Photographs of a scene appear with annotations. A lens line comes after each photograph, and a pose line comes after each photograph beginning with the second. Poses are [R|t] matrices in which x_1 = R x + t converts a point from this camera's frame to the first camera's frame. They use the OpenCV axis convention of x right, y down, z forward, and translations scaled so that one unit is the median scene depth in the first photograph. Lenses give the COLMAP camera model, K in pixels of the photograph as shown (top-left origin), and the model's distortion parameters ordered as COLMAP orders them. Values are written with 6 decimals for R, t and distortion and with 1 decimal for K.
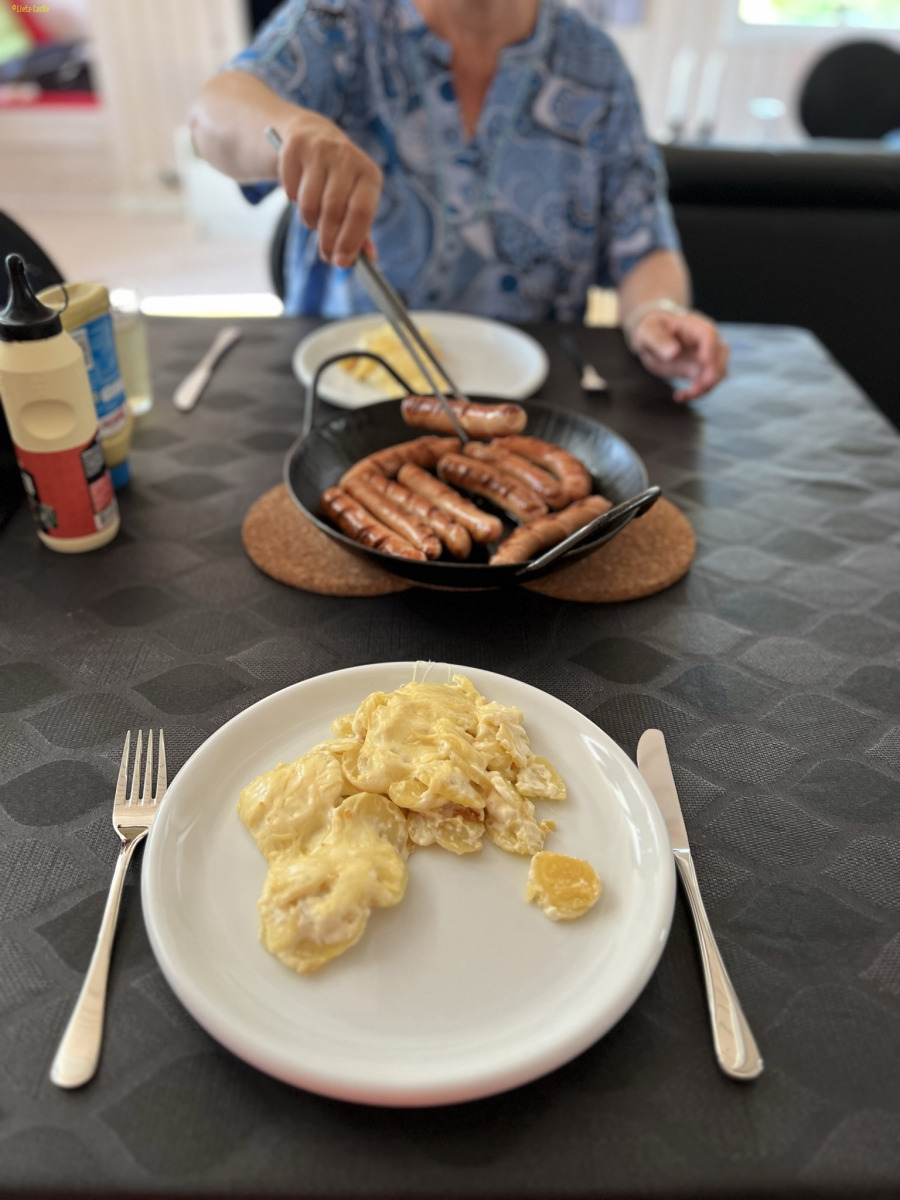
lens RADIAL K [[916.7, 0, 444.9], [0, 916.7, 588.7], [0, 0, 1]] dist [-0.000245, -0.040944]
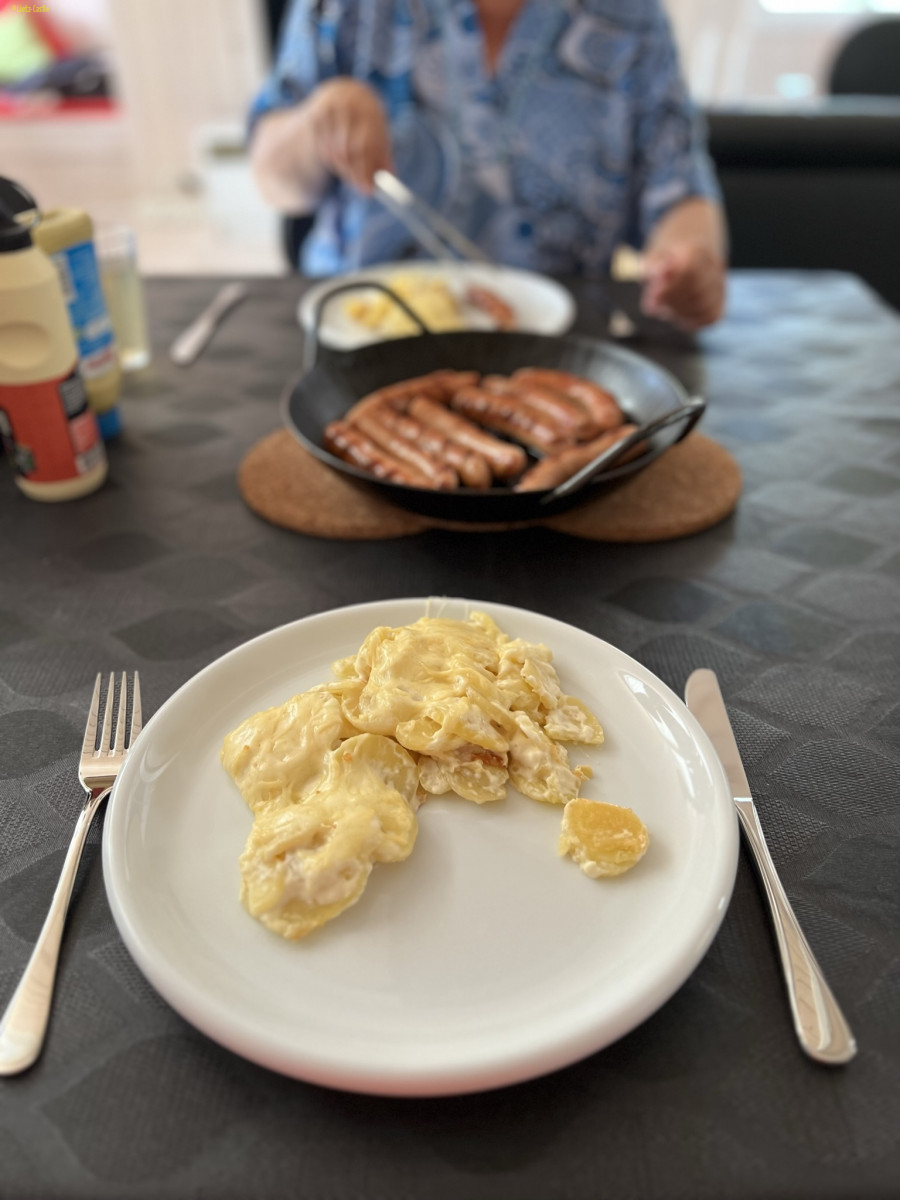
lens RADIAL K [[916.7, 0, 447.6], [0, 916.7, 597.1], [0, 0, 1]] dist [-0.000245, -0.040944]
pose [[0.999483, -0.016174, -0.027798, 0.009386], [0.015994, 0.999850, -0.006671, 0.072880], [0.027902, 0.006223, 0.999591, 0.106443]]
